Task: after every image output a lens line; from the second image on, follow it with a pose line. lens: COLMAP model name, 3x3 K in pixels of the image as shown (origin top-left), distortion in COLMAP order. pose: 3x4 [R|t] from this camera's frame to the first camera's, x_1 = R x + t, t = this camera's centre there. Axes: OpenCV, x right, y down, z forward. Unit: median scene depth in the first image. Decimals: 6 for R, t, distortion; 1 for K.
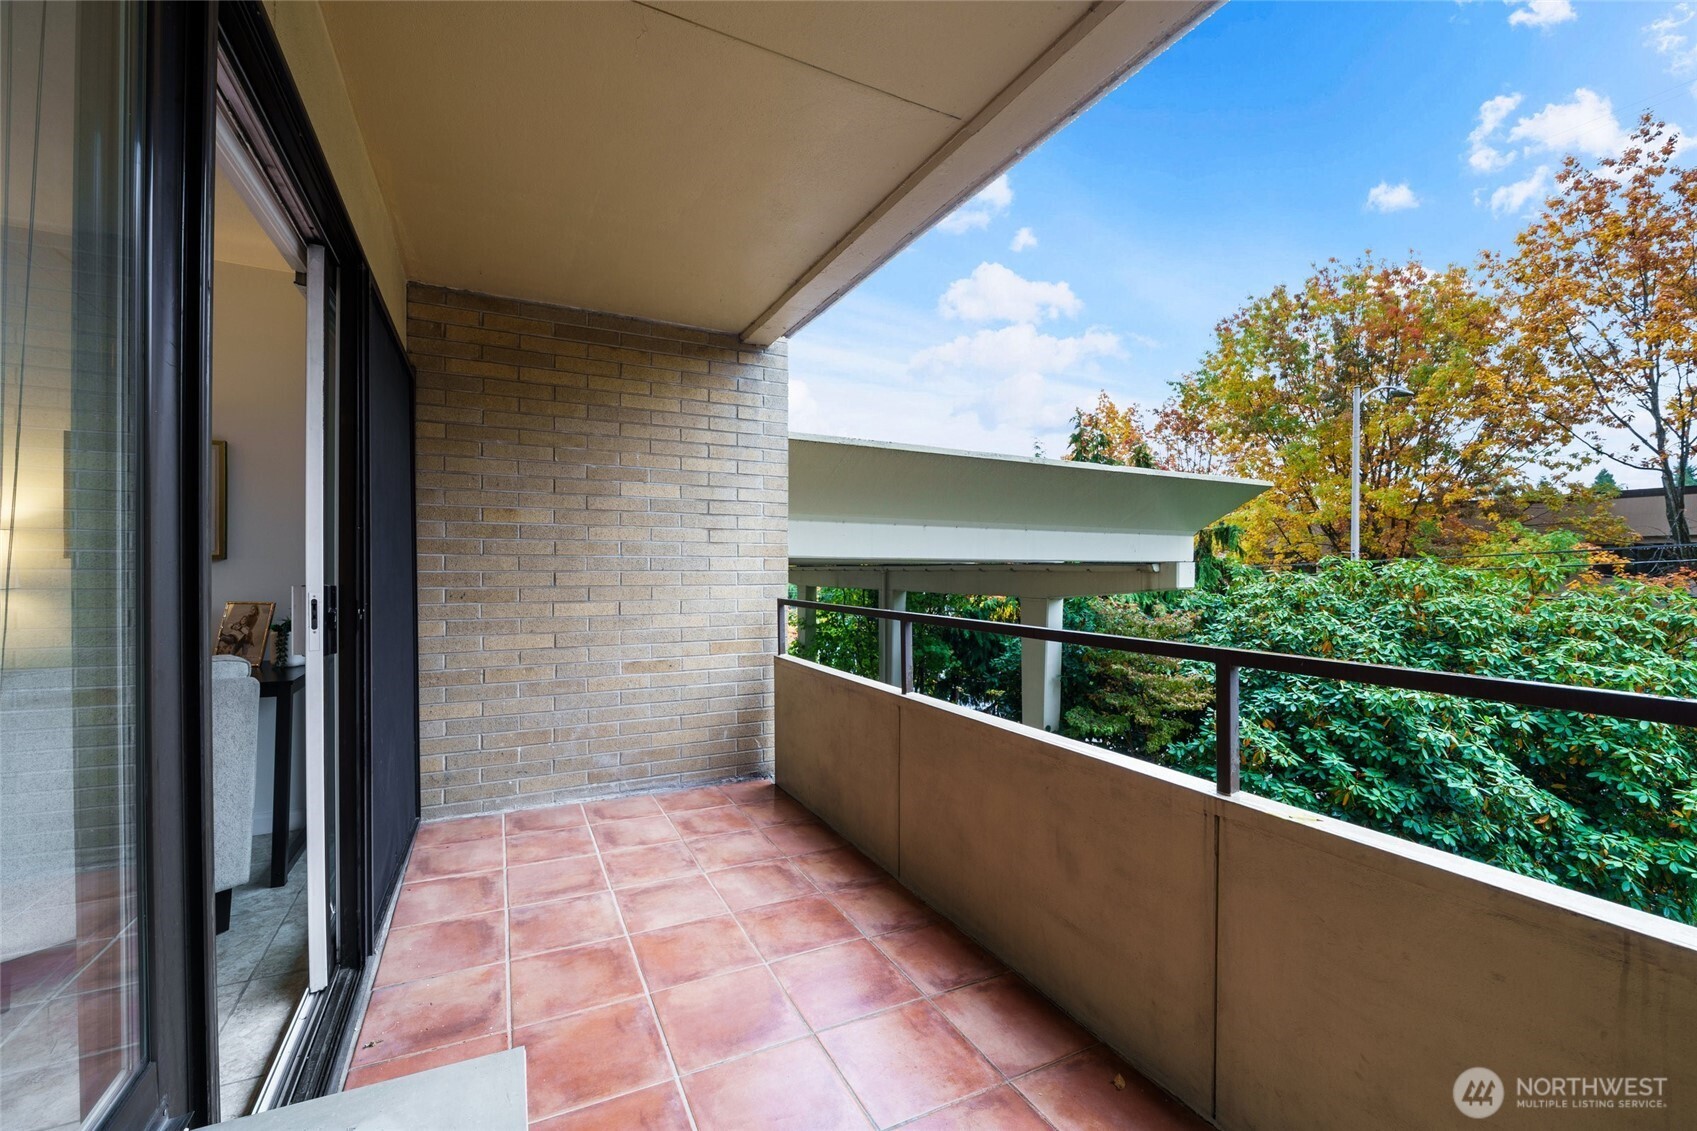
lens RADIAL K [[681.2, 0, 842.1], [0, 681.2, 572.9], [0, 0, 1]] dist [-0.010036, -0.000119]
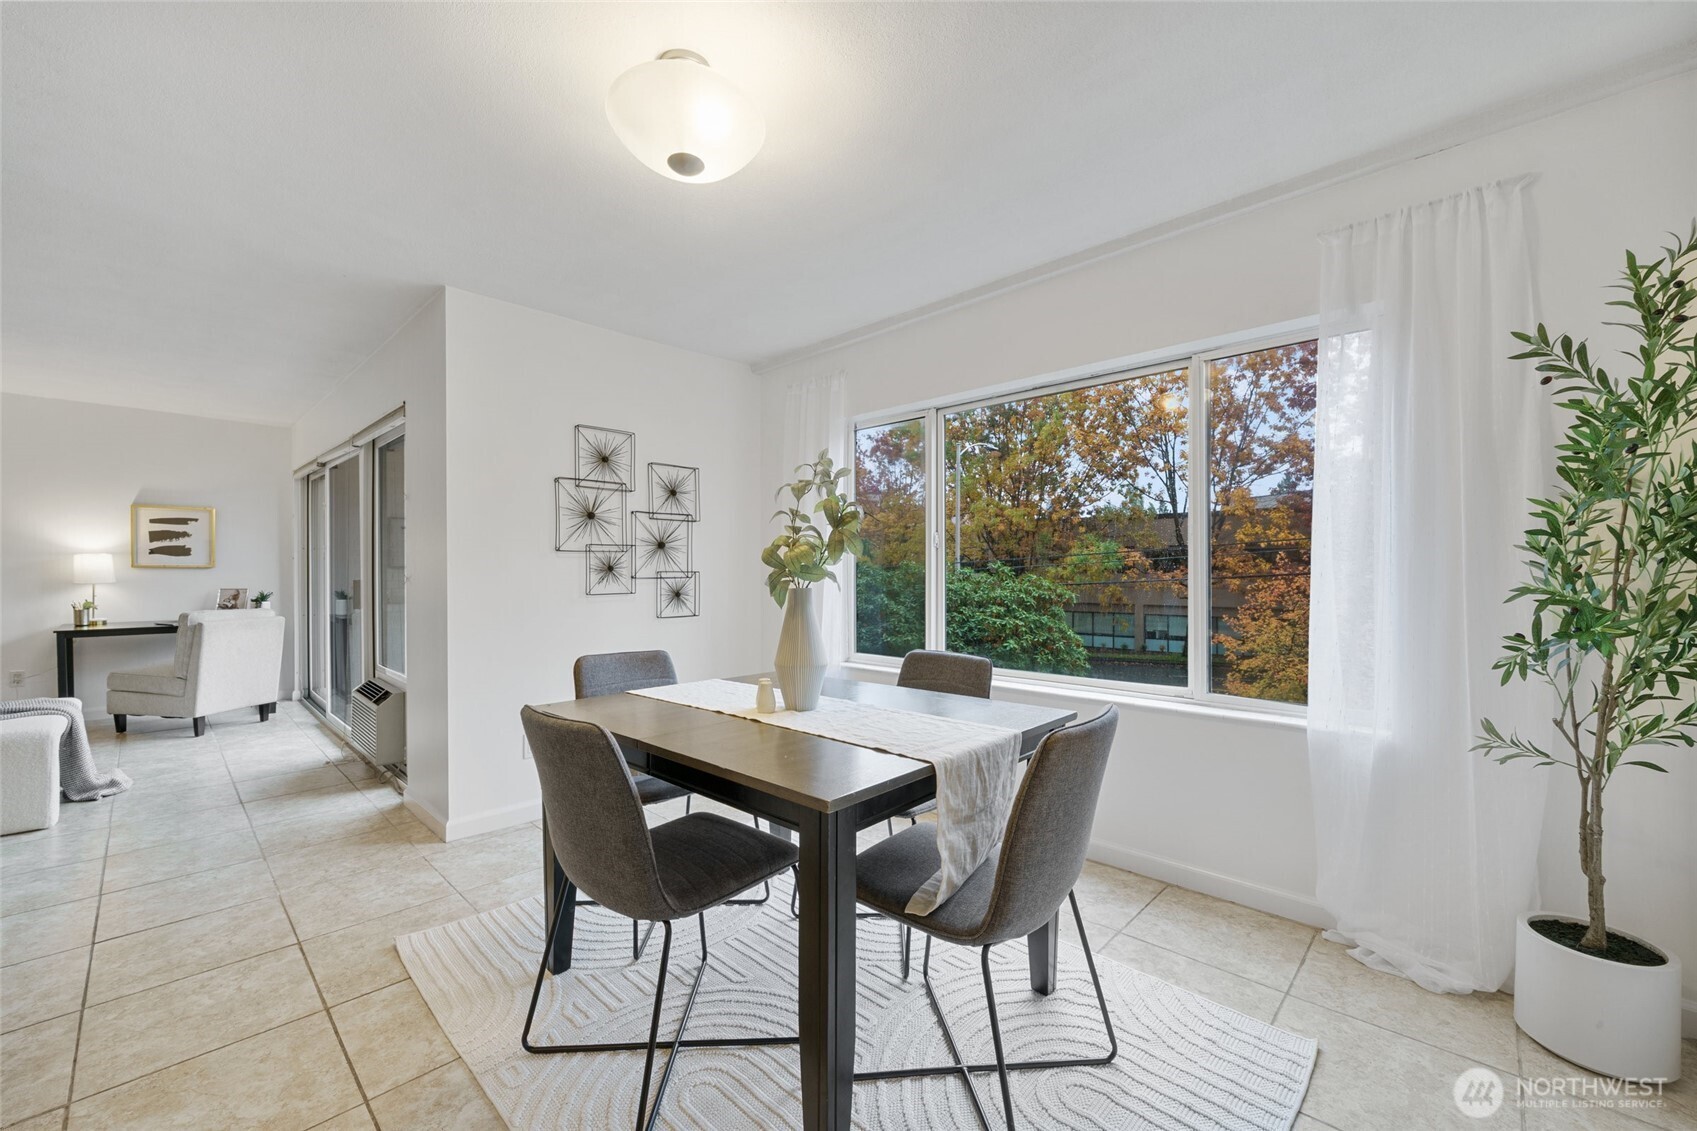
lens RADIAL K [[681.2, 0, 842.1], [0, 681.2, 572.9], [0, 0, 1]] dist [-0.010036, -0.000119]
pose [[0.943716, -0.005379, 0.330712, 0.021030], [0.004797, 0.999985, 0.002575, 0.000136], [-0.330721, -0.000844, 0.943728, -0.184366]]
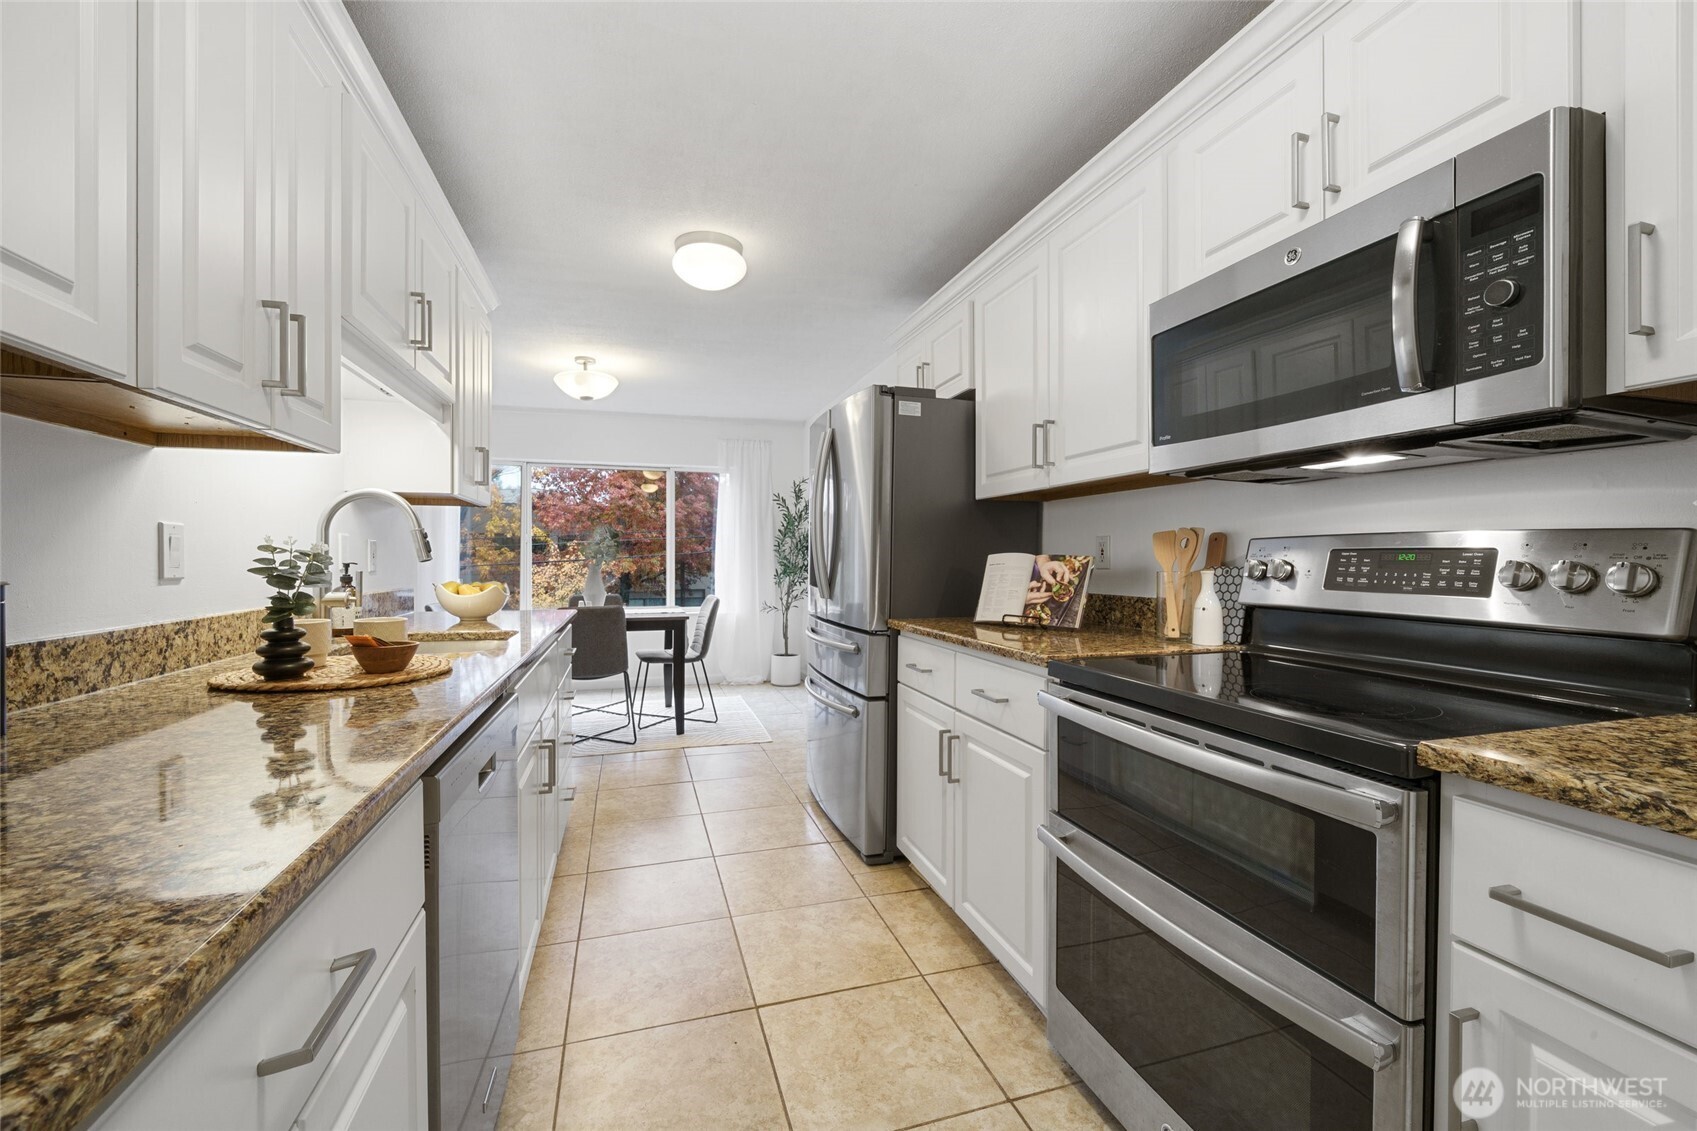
lens RADIAL K [[689.8, 0, 845.9], [0, 689.8, 557.2], [0, 0, 1]] dist [-0.031938, -0.000001]
pose [[0.161716, 0.000977, 0.986837, -0.151667], [-0.002079, 0.999998, -0.000649, 0.000409], [-0.986835, -0.001946, 0.161718, -0.212689]]
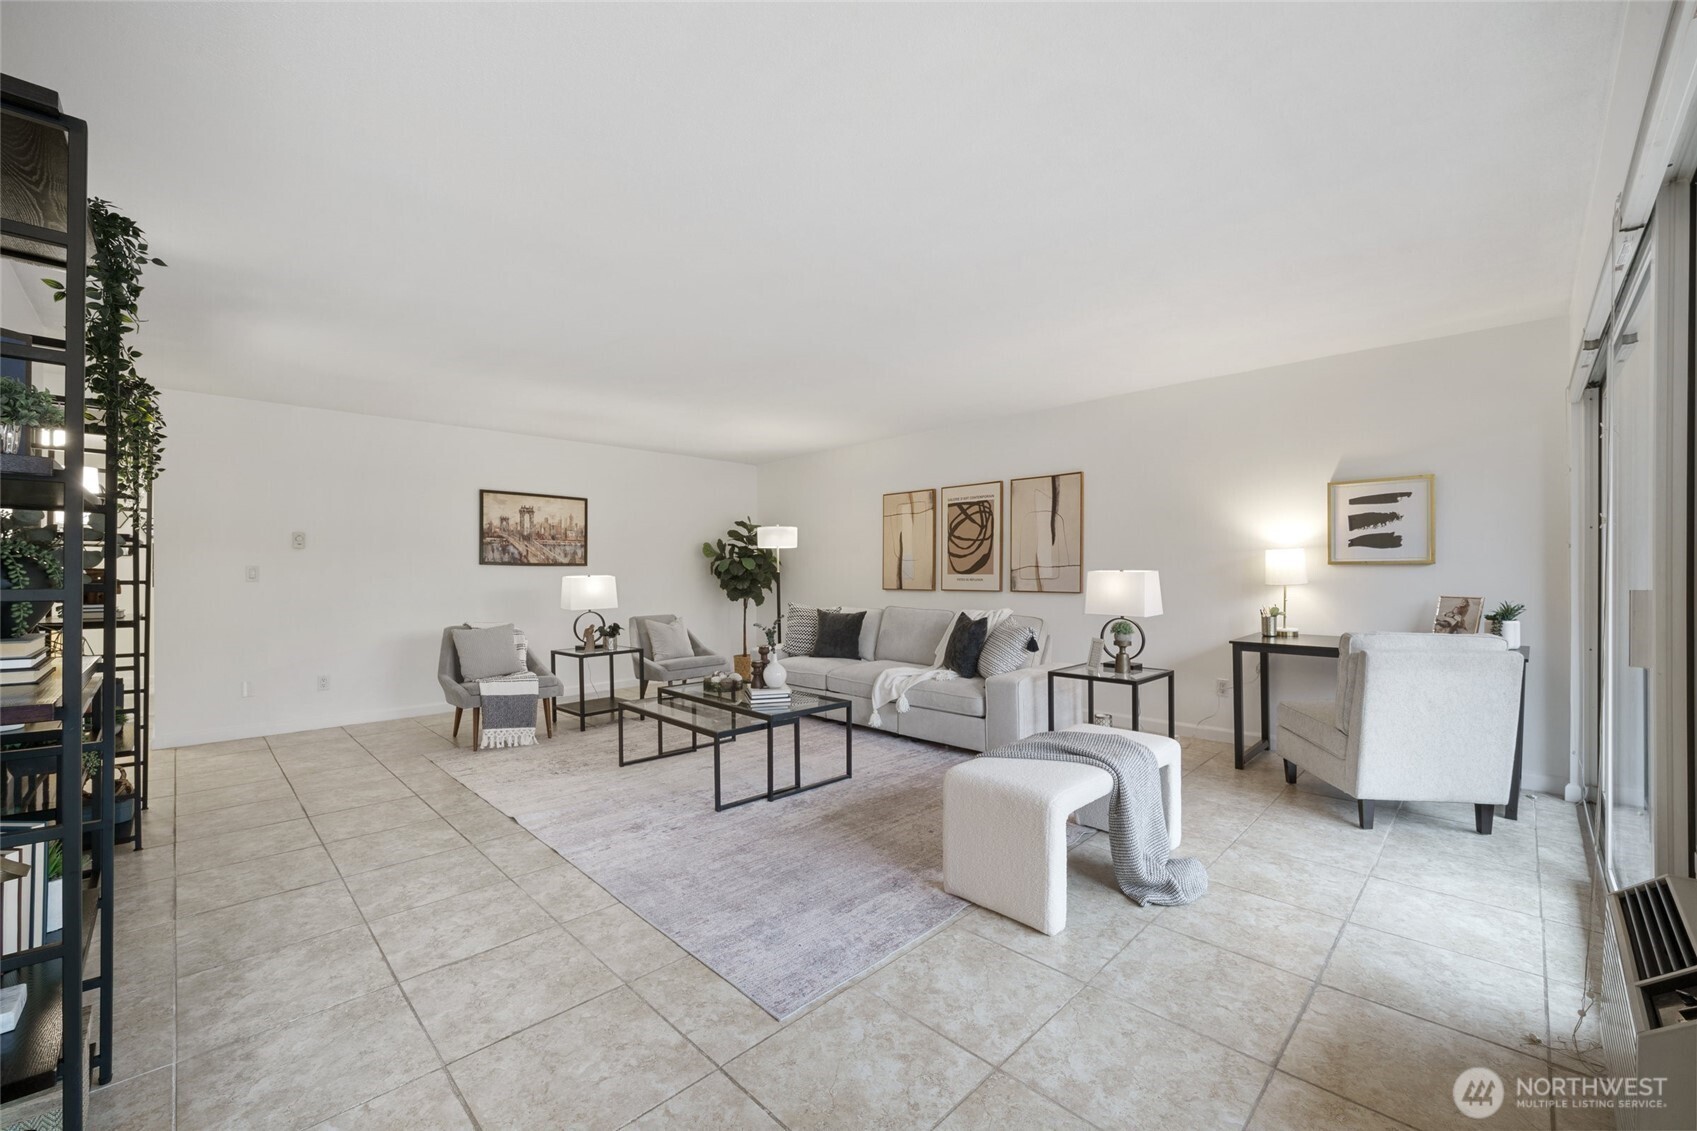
lens RADIAL K [[681.2, 0, 842.1], [0, 681.2, 572.9], [0, 0, 1]] dist [-0.010036, -0.000119]
pose [[0.312195, -0.002932, -0.950013, -0.003603], [-0.000138, 0.999995, -0.003131, 0.000445], [0.950018, 0.001109, 0.312194, -0.062042]]
